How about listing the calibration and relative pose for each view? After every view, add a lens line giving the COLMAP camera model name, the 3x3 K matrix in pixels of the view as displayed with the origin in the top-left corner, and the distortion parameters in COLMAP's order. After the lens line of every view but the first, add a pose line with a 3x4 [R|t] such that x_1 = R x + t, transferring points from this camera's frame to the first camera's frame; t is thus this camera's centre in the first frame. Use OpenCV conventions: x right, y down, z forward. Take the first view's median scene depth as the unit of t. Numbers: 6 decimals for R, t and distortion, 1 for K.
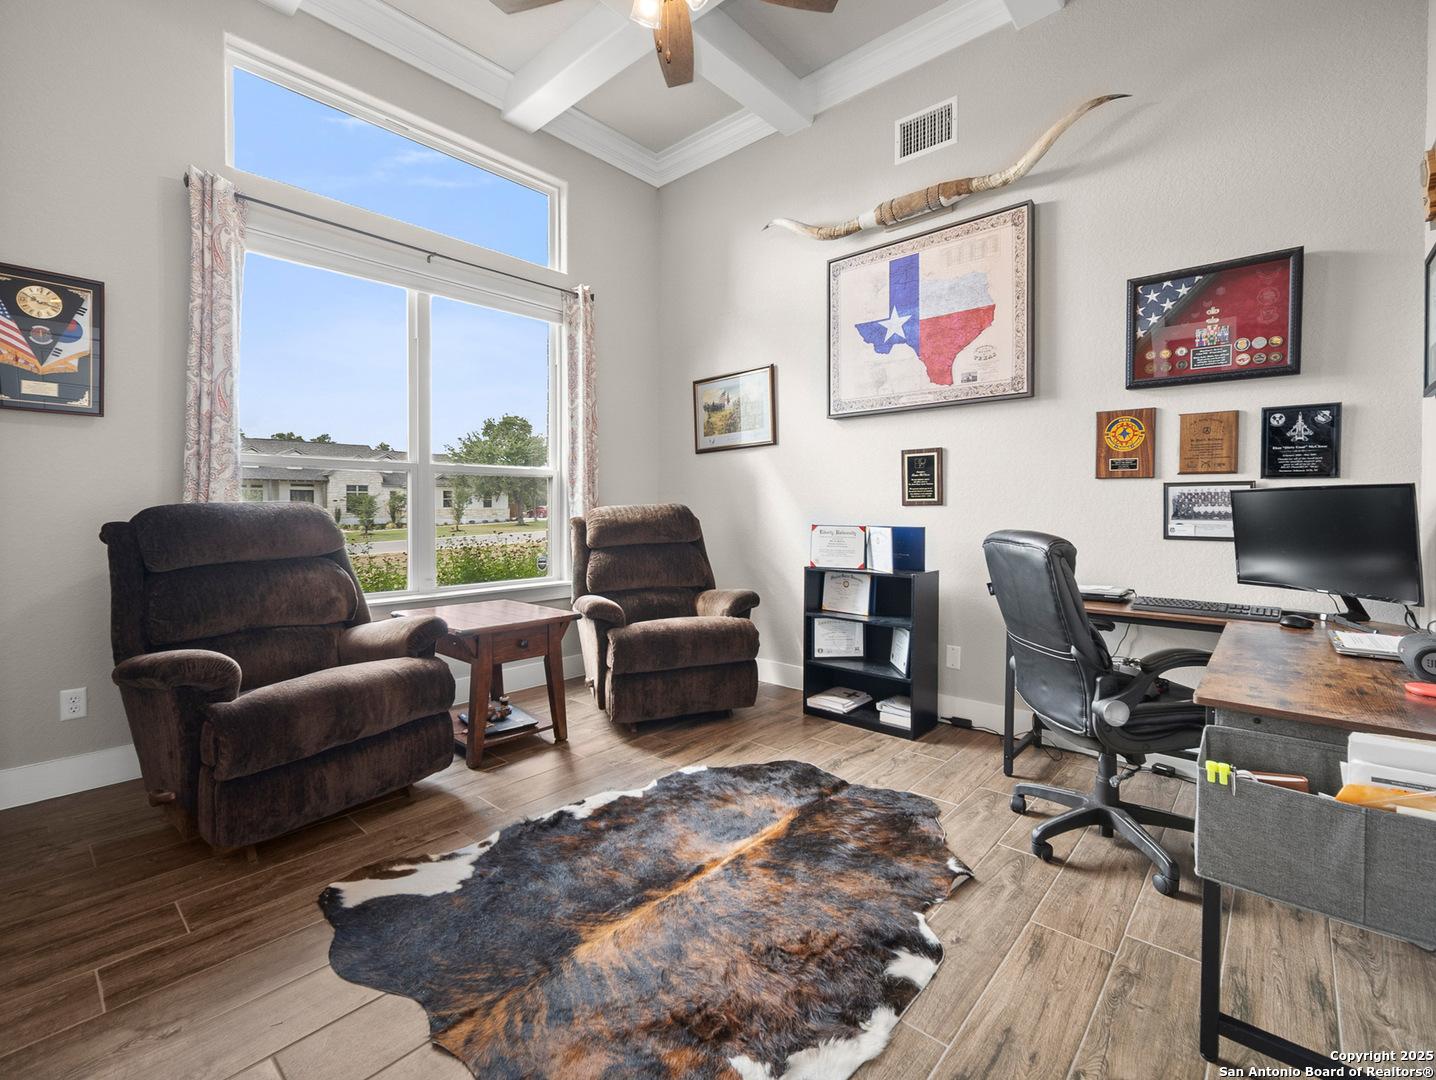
lens RADIAL K [[646.4, 0, 741.5], [0, 646.4, 520.0], [0, 0, 1]] dist [-0.005389, 0.002651]
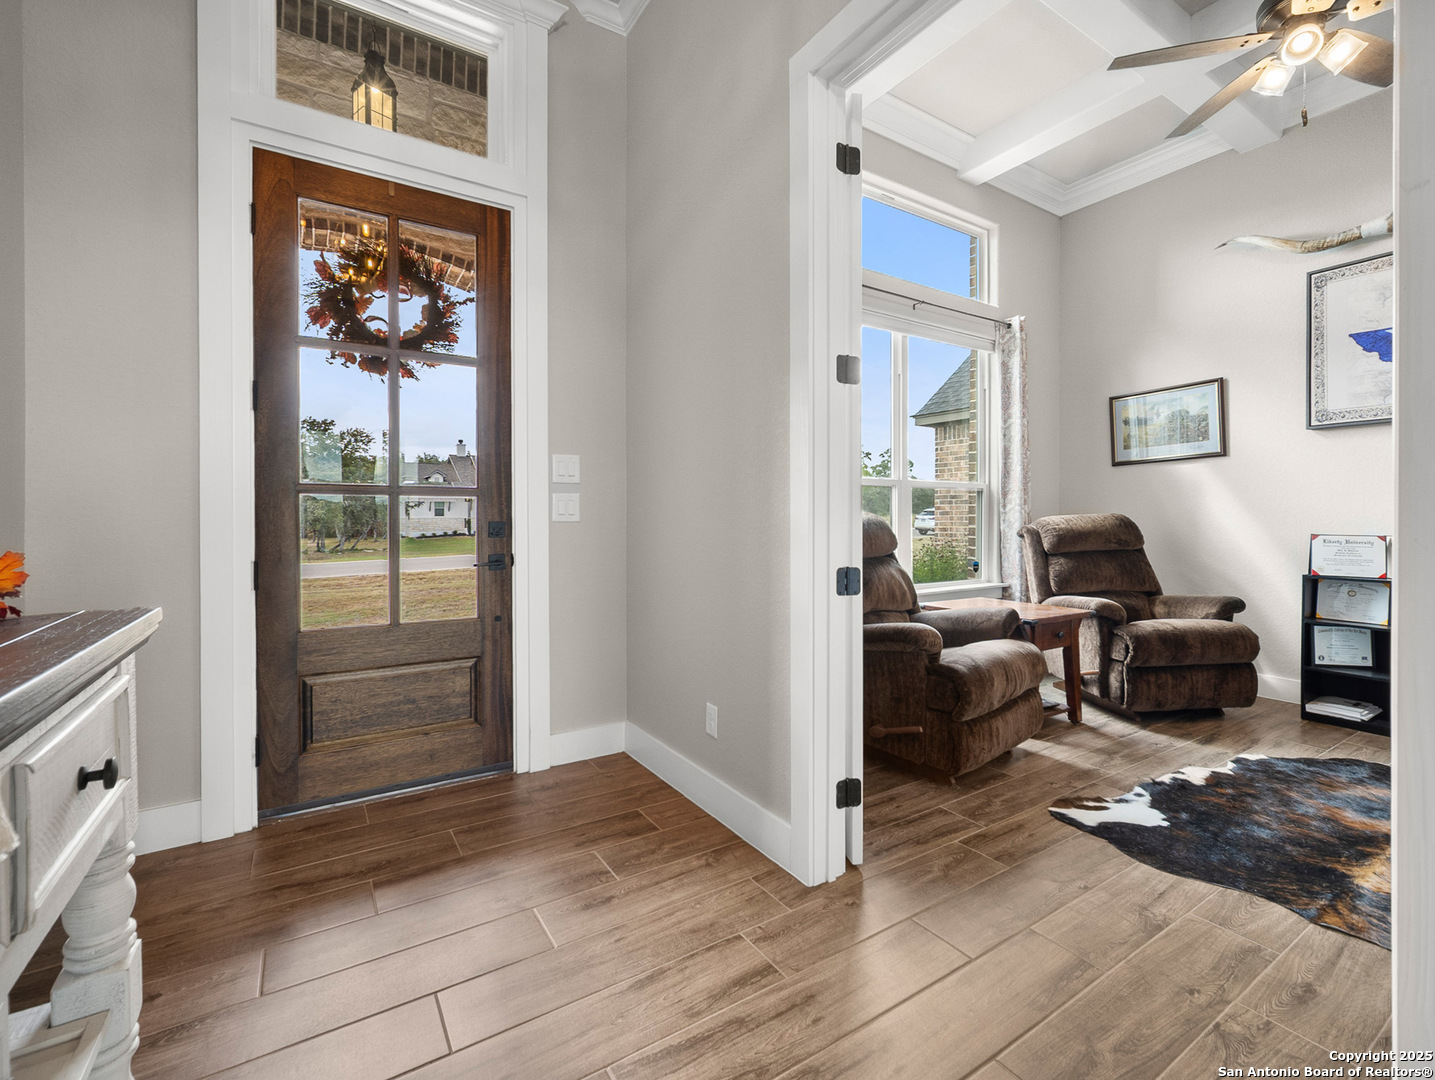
lens RADIAL K [[646.0, 0, 720.4], [0, 646.0, 527.4], [0, 0, 1]] dist [-0.005389, 0.002651]
pose [[0.961803, 0.004590, -0.273703, -0.543714], [-0.005691, 0.999979, -0.003229, 0.005802], [0.273682, 0.004663, 0.961809, -0.250724]]
